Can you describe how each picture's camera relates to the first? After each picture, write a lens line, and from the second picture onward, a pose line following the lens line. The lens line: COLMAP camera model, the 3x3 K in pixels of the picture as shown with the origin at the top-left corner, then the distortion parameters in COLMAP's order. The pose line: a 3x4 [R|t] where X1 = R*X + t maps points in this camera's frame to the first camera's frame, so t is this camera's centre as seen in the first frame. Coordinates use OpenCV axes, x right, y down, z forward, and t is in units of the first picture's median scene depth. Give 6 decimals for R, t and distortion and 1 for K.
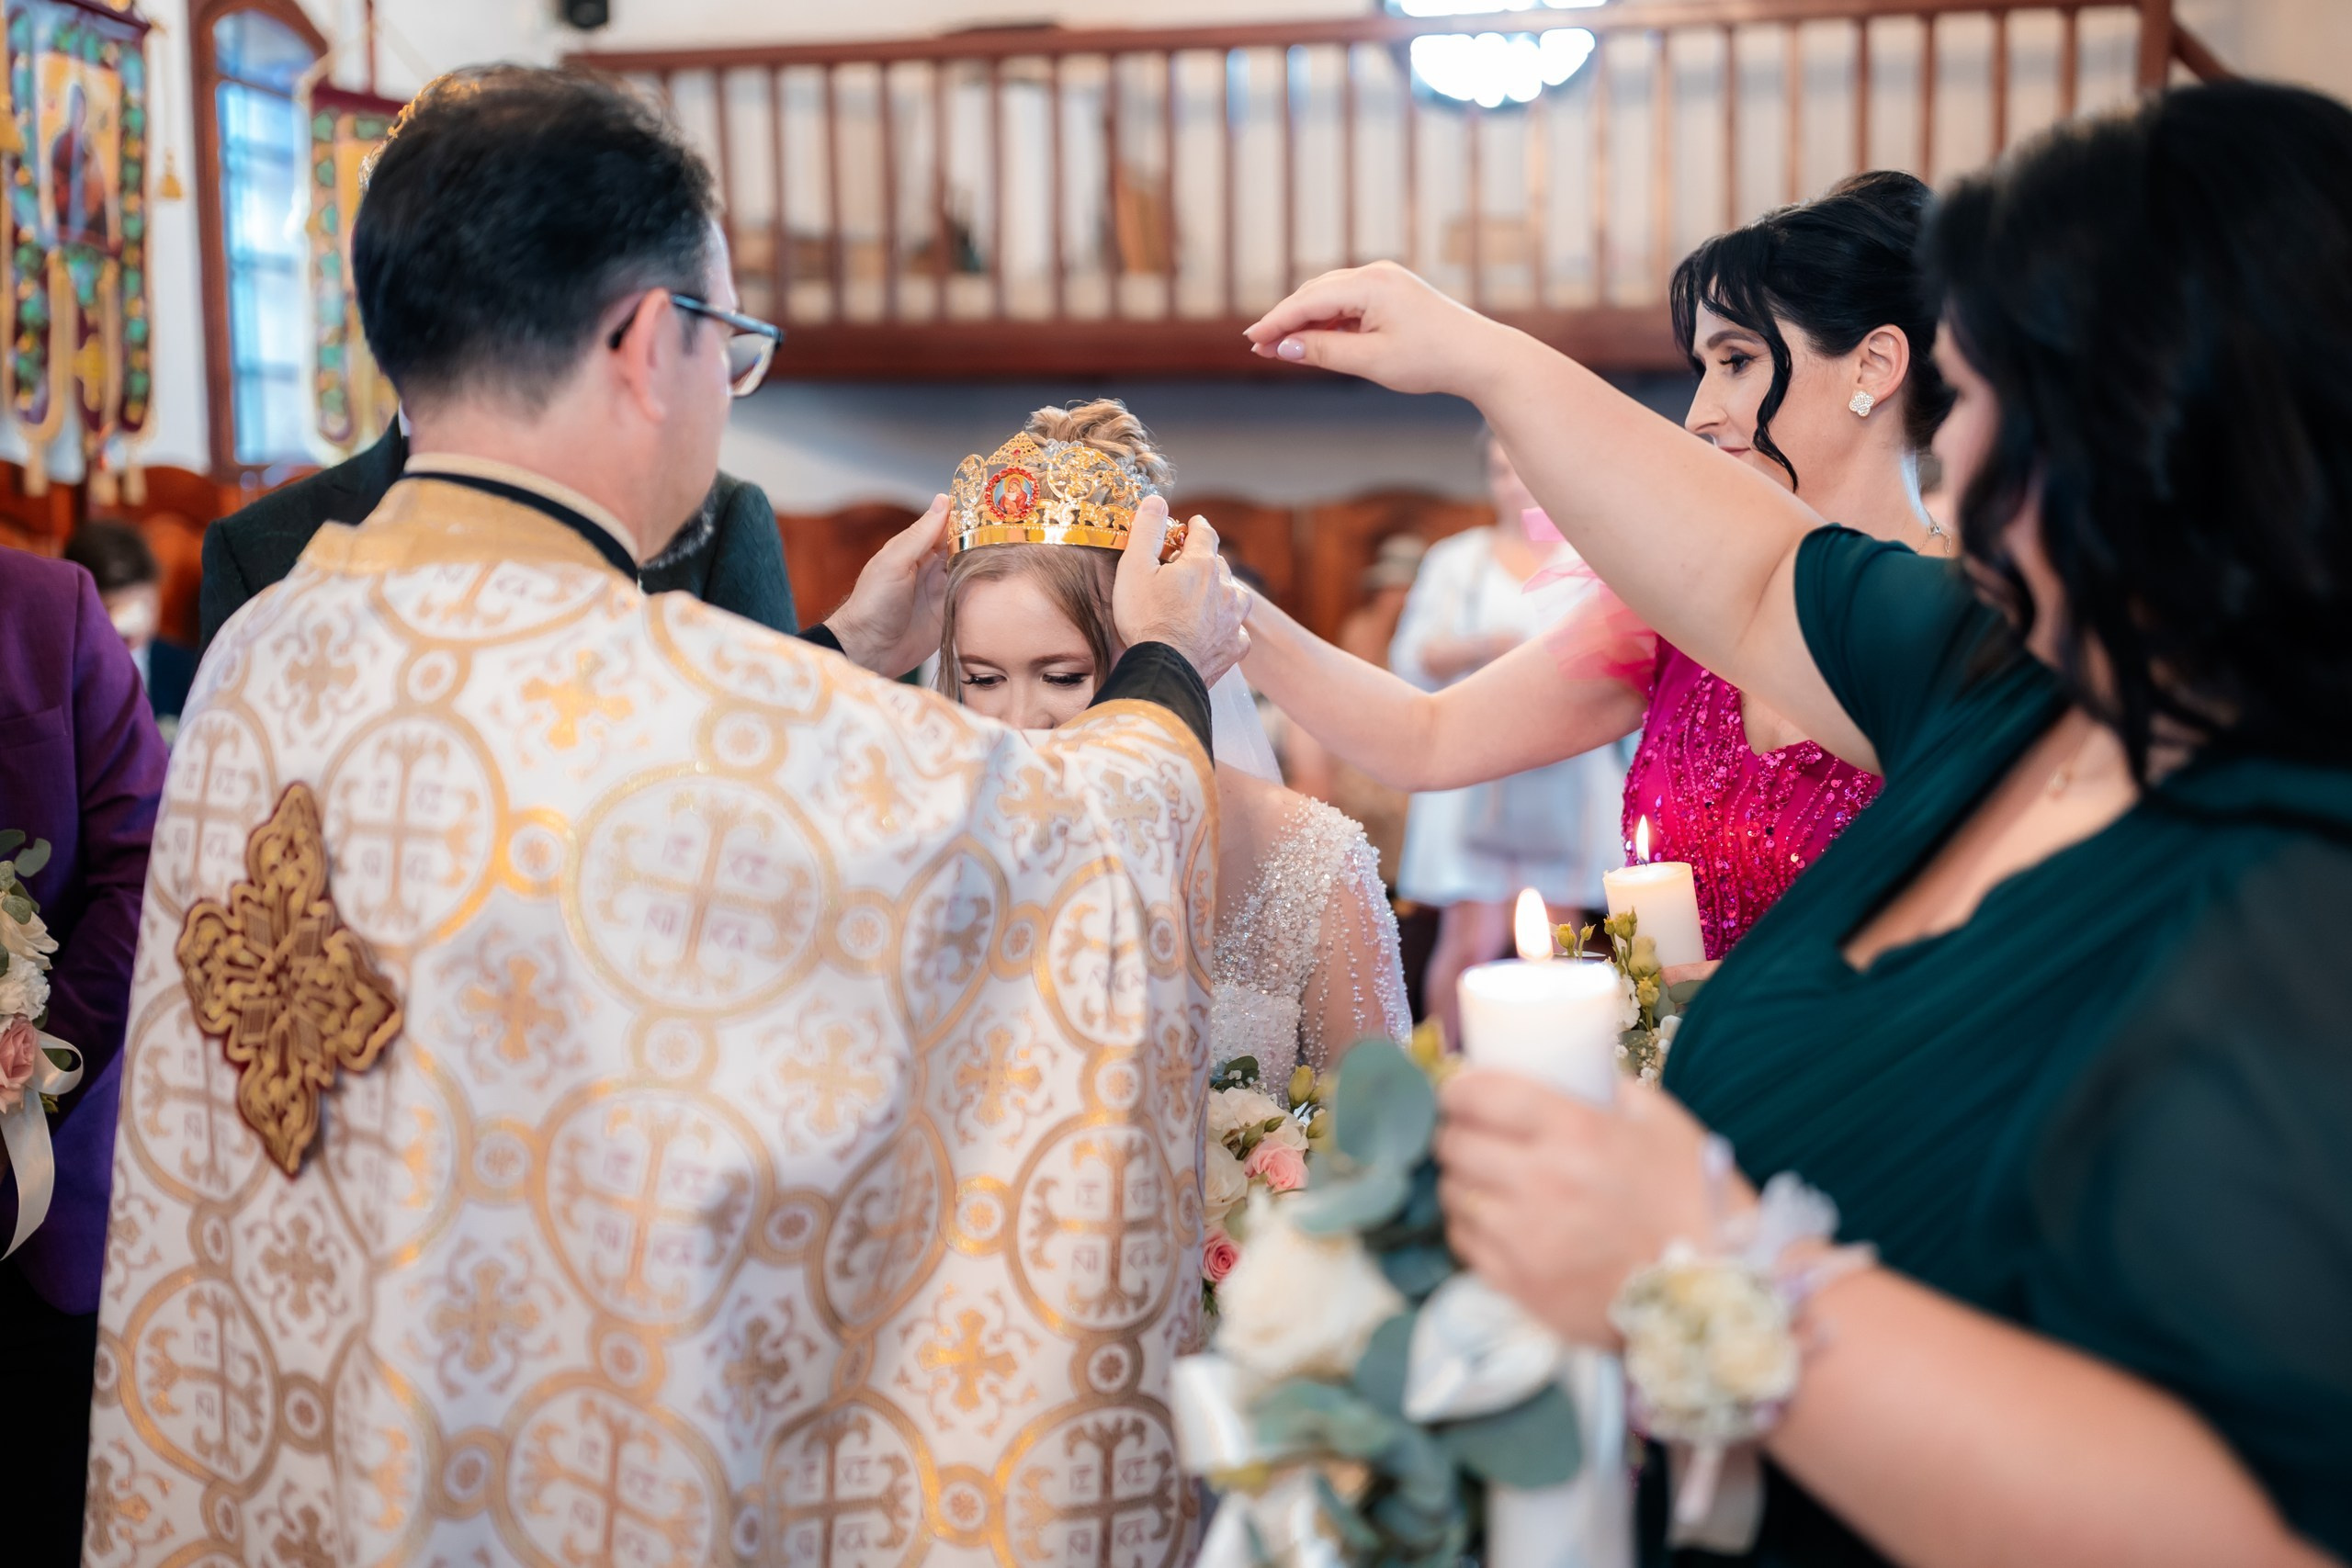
lens RADIAL K [[2300.5, 0, 1165.9], [0, 2300.5, 787.6], [0, 0, 1]] dist [-0.020426, 0.000000]
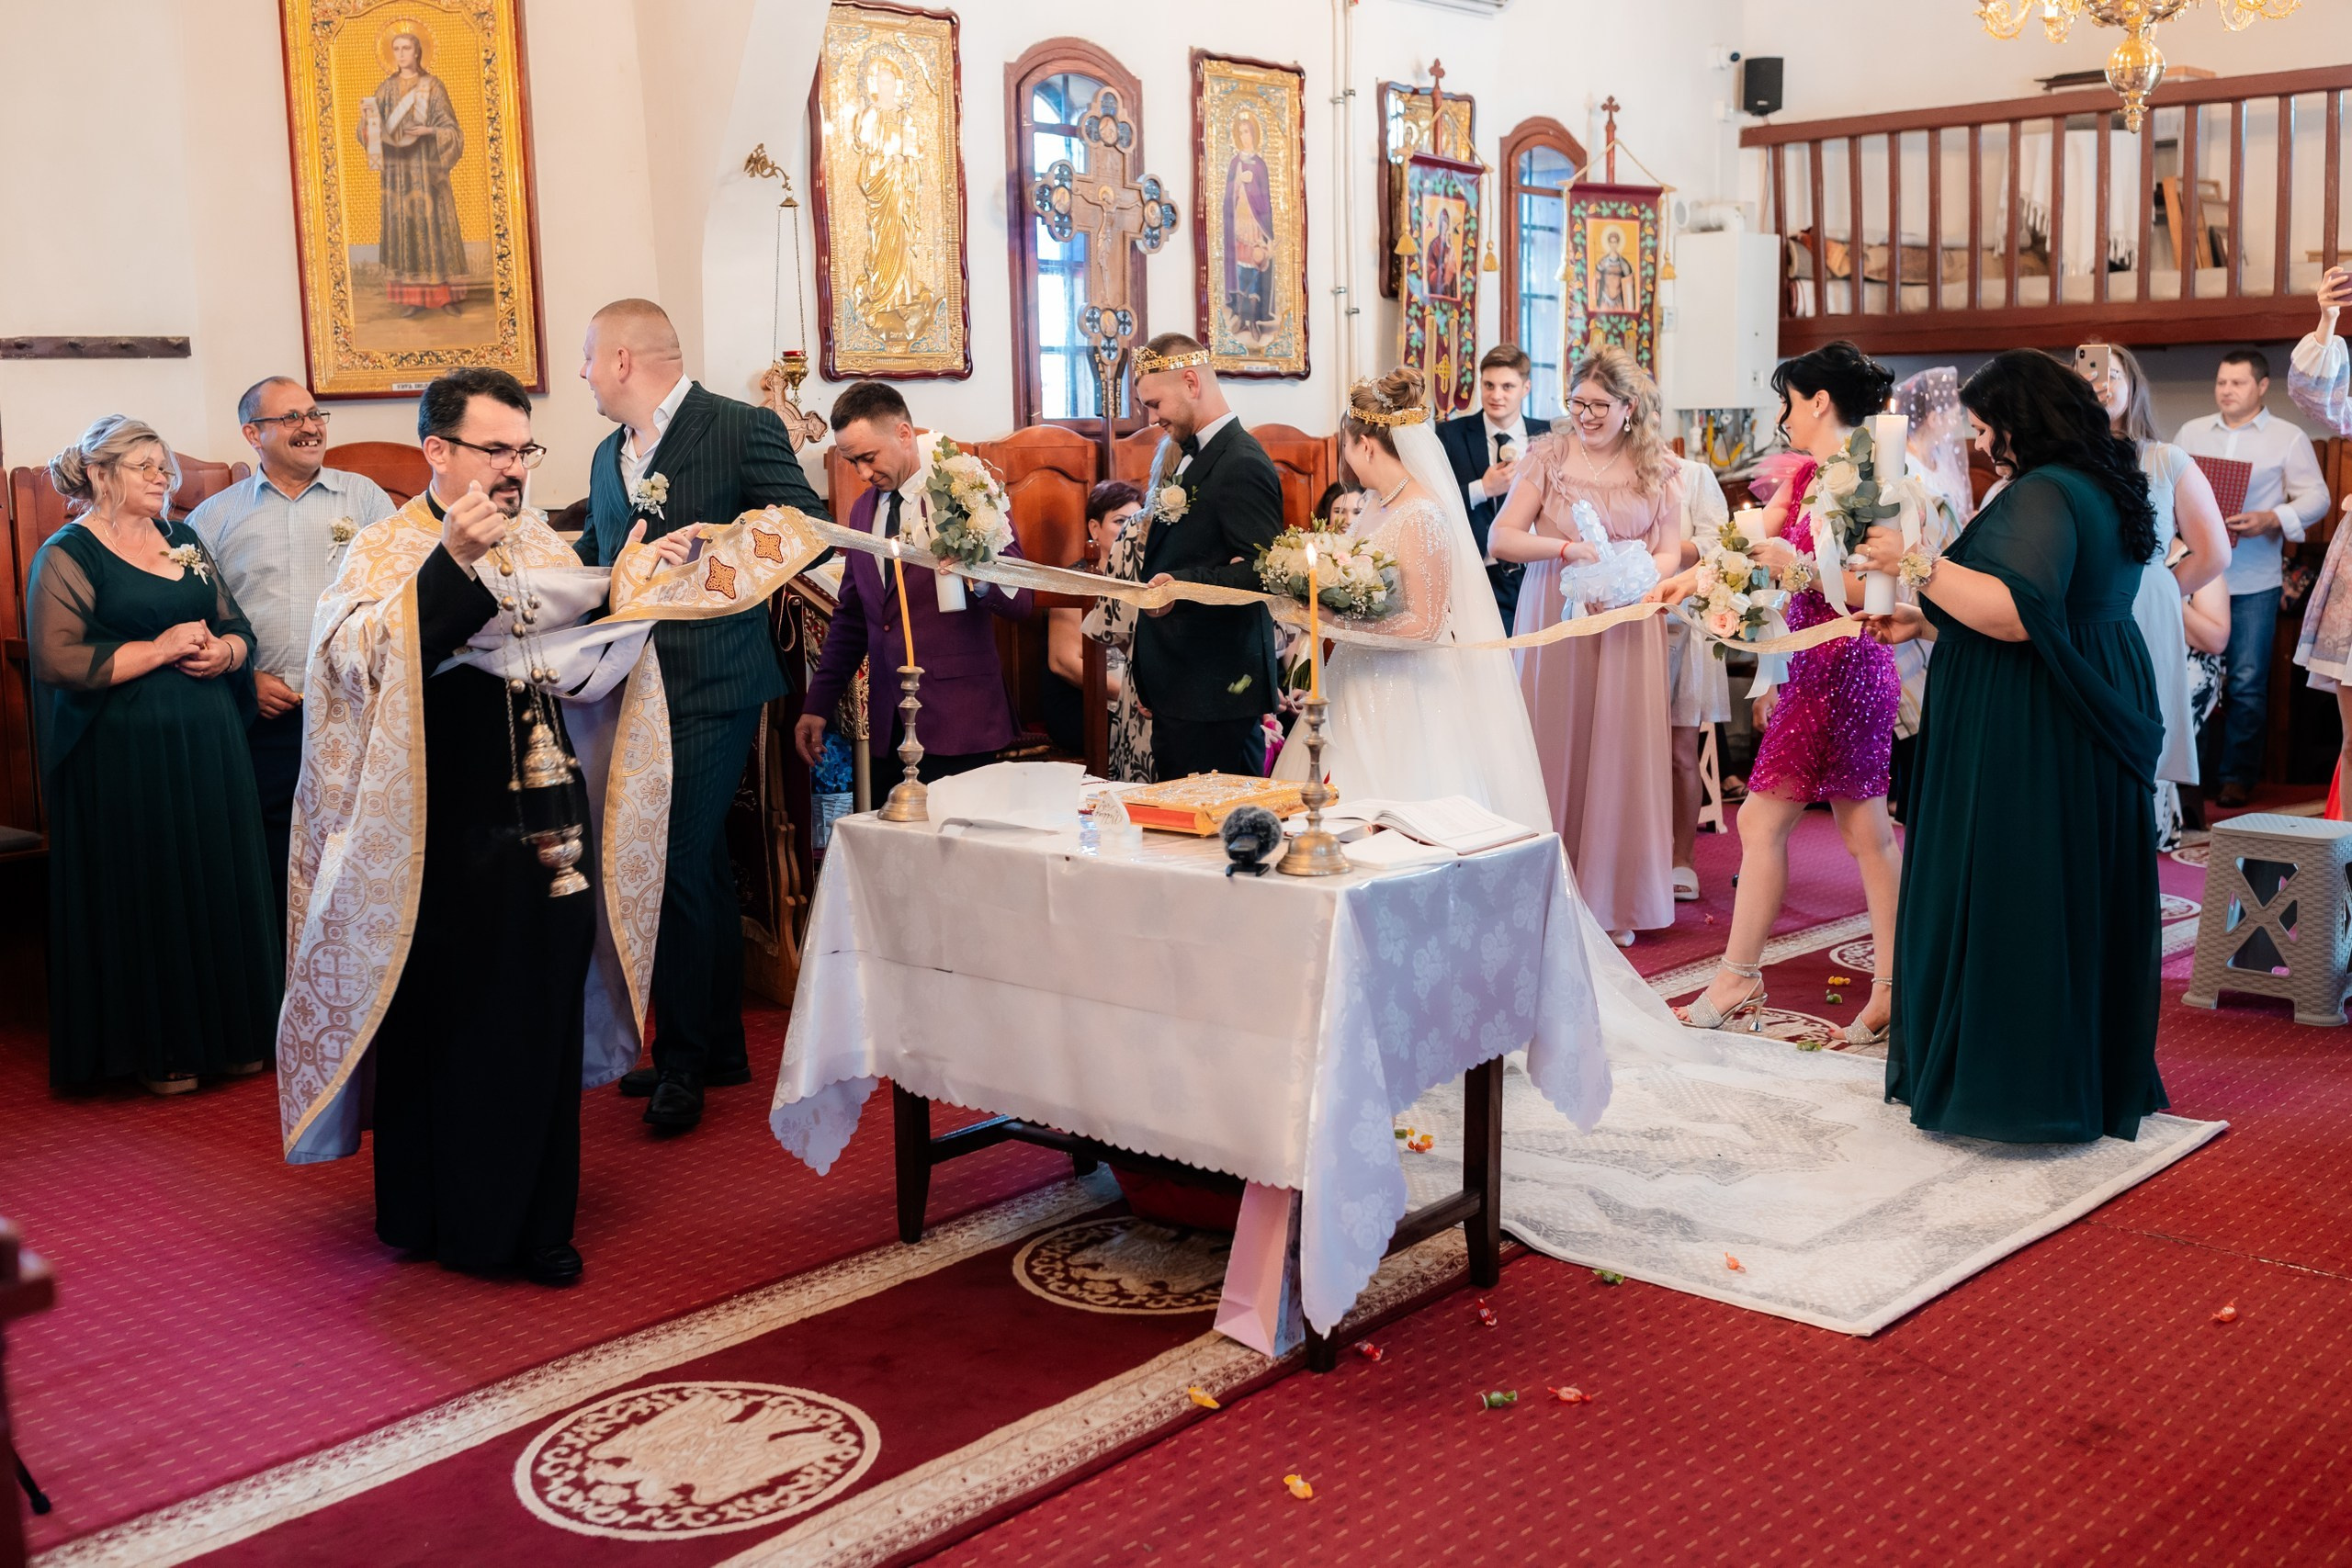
lens RADIAL K [[2487.9, 0, 1105.0], [0, 2487.9, 741.0], [0, 0, 1]] dist [-0.005686, 0.000000]
pose [[0.858368, 0.042244, -0.511293, 0.241125], [-0.047754, 0.998856, 0.002357, 0.088455], [0.510808, 0.022393, 0.859403, -0.625744]]
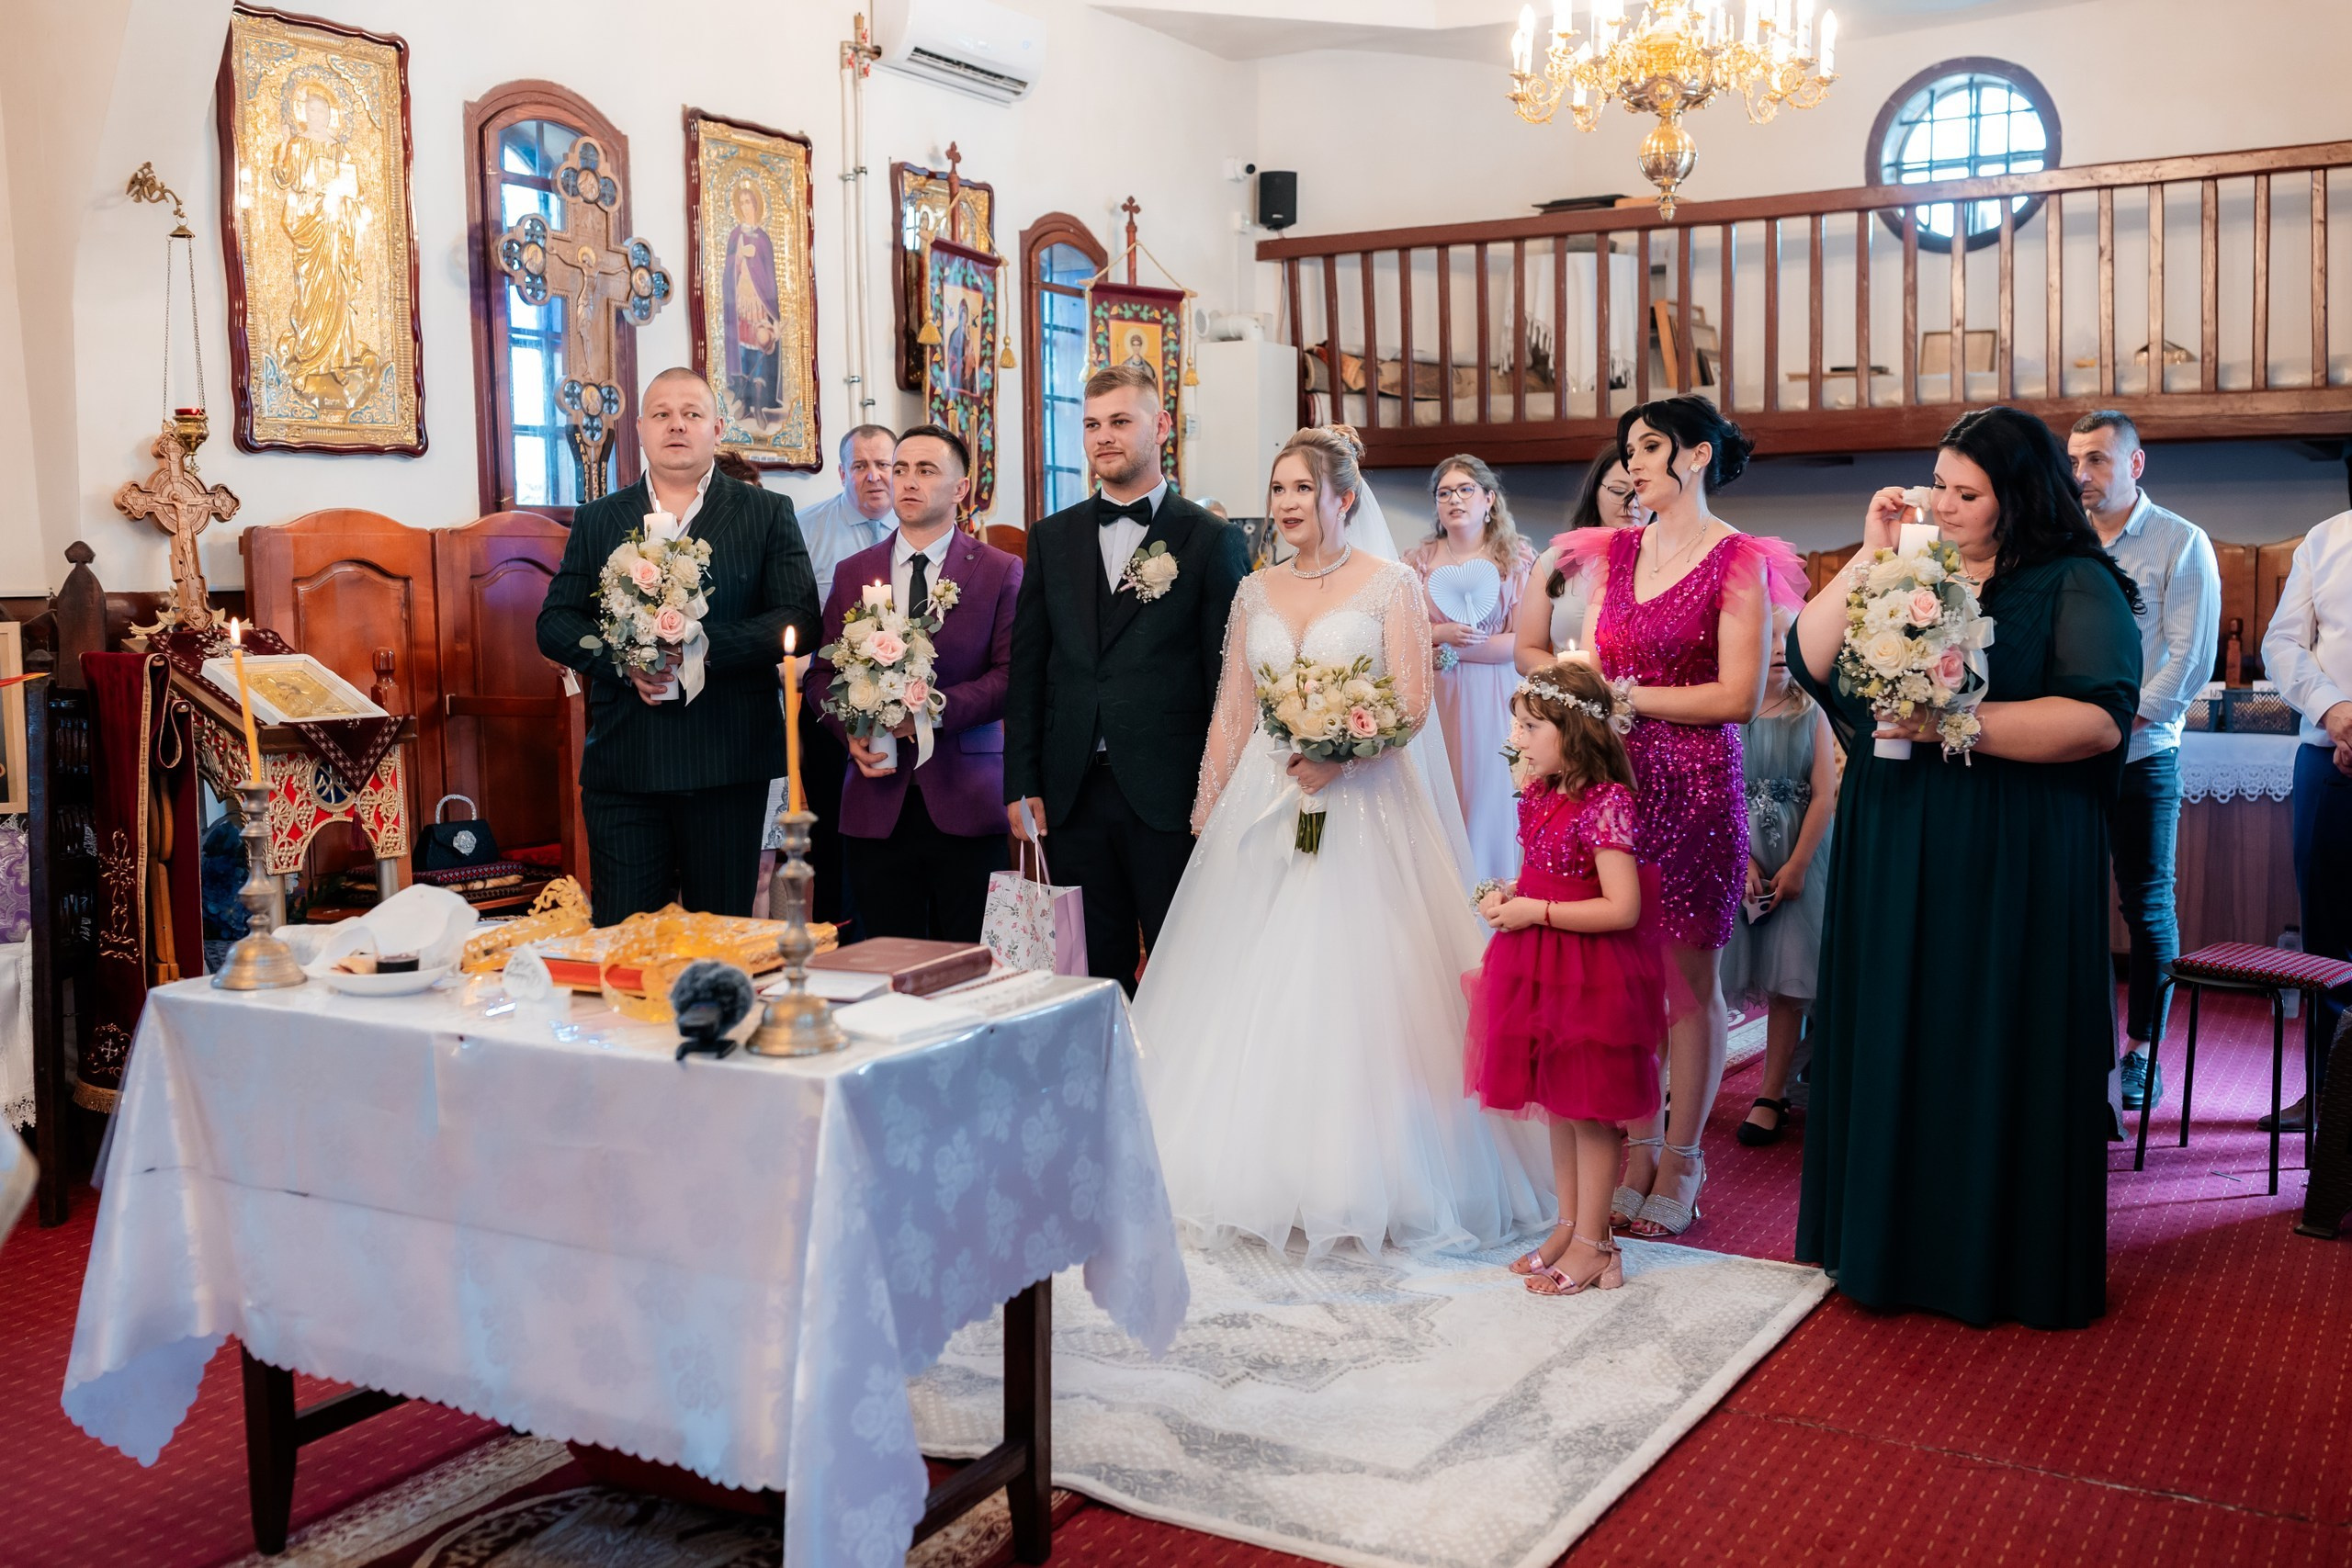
lens RADIAL K [[2300.5, 0, 1197.4], [0, 2300.5, 793.7], [0, 0, 1]] dist [-0.020426, 0.000000]
pose [[0.953737, 0.016265, -0.300202, 0.161672], [-0.027512, 0.999067, -0.033278, 0.084947], [0.299381, 0.039997, 0.953295, -0.437105]]
